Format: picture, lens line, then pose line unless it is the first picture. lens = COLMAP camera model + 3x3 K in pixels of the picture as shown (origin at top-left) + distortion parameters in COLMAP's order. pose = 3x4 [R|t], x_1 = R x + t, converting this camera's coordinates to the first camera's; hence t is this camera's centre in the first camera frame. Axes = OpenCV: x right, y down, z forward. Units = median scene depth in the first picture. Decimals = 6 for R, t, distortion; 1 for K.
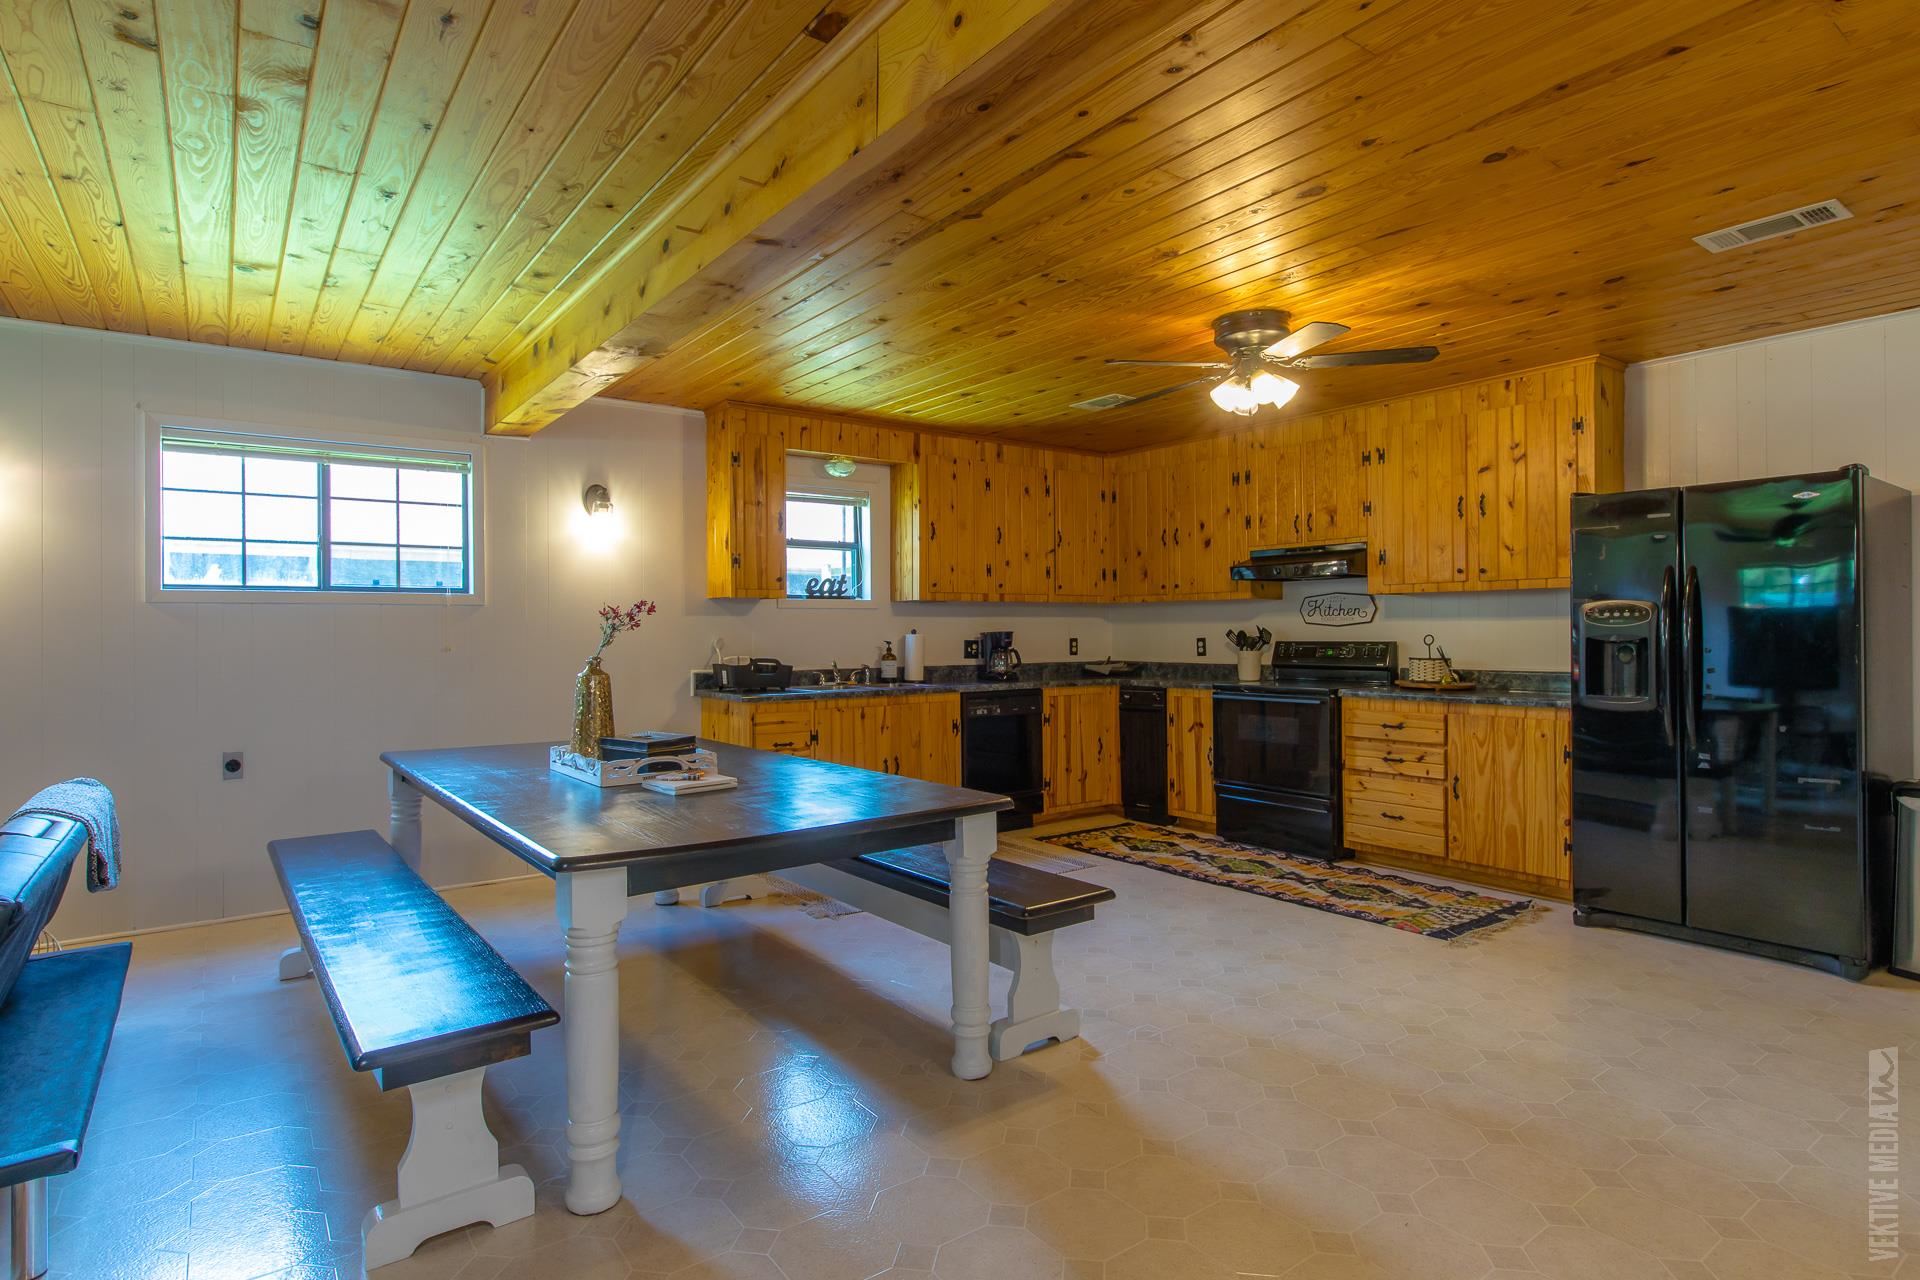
lens RADIAL K [[1018.1, 0, 945.6], [0, 1018.1, 631.9], [0, 0, 1]] dist [-0.000404, -0.000672]
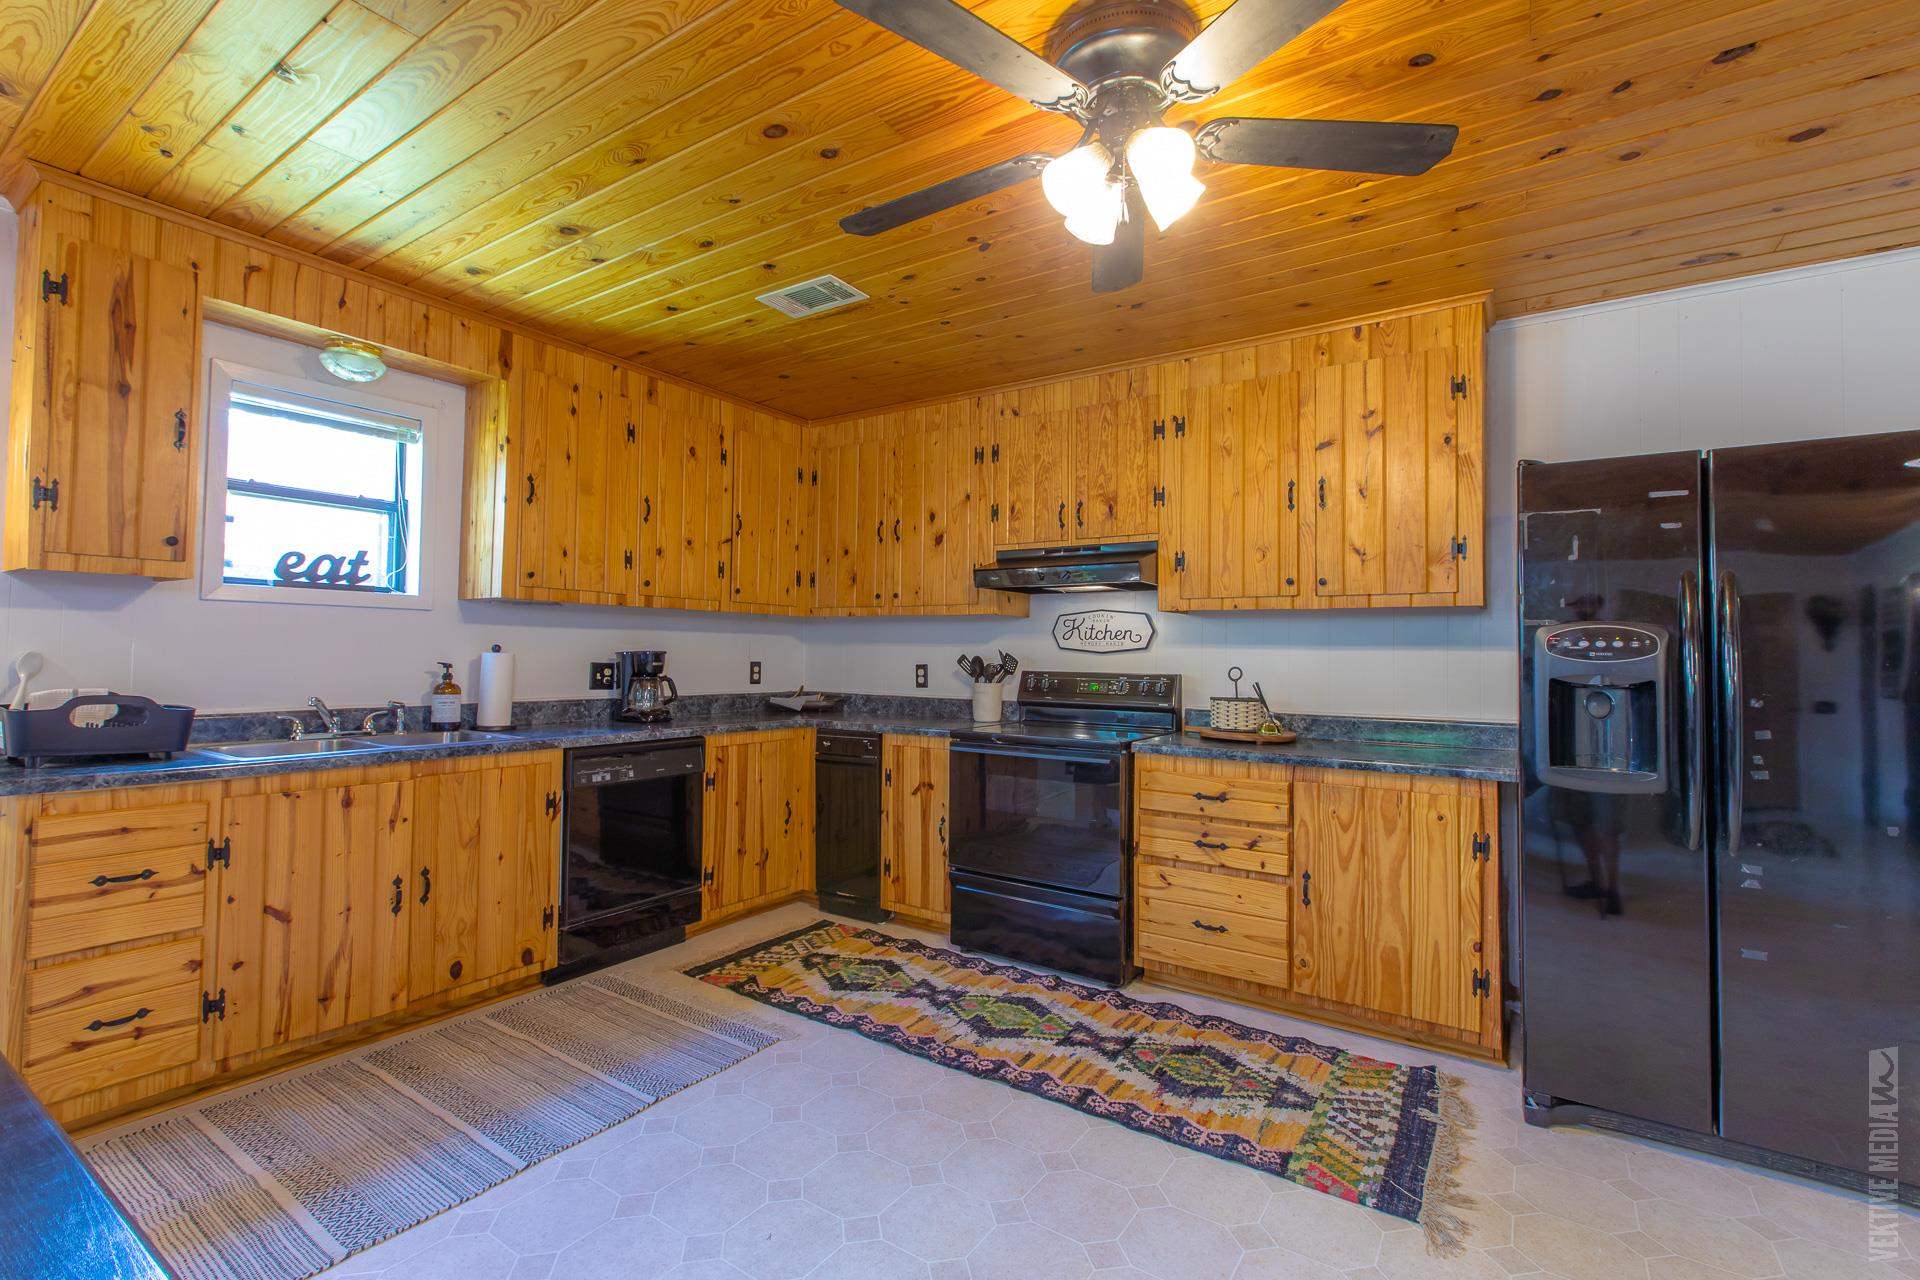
lens RADIAL K [[846.4, 0, 962.8], [0, 846.4, 627.2], [0, 0, 1]] dist [0.002442, 0.000217]
pose [[0.936375, 0.030586, 0.349666, 0.063118], [-0.019531, 0.999193, -0.035099, -0.000654], [-0.350458, 0.026036, 0.936217, 0.458447]]
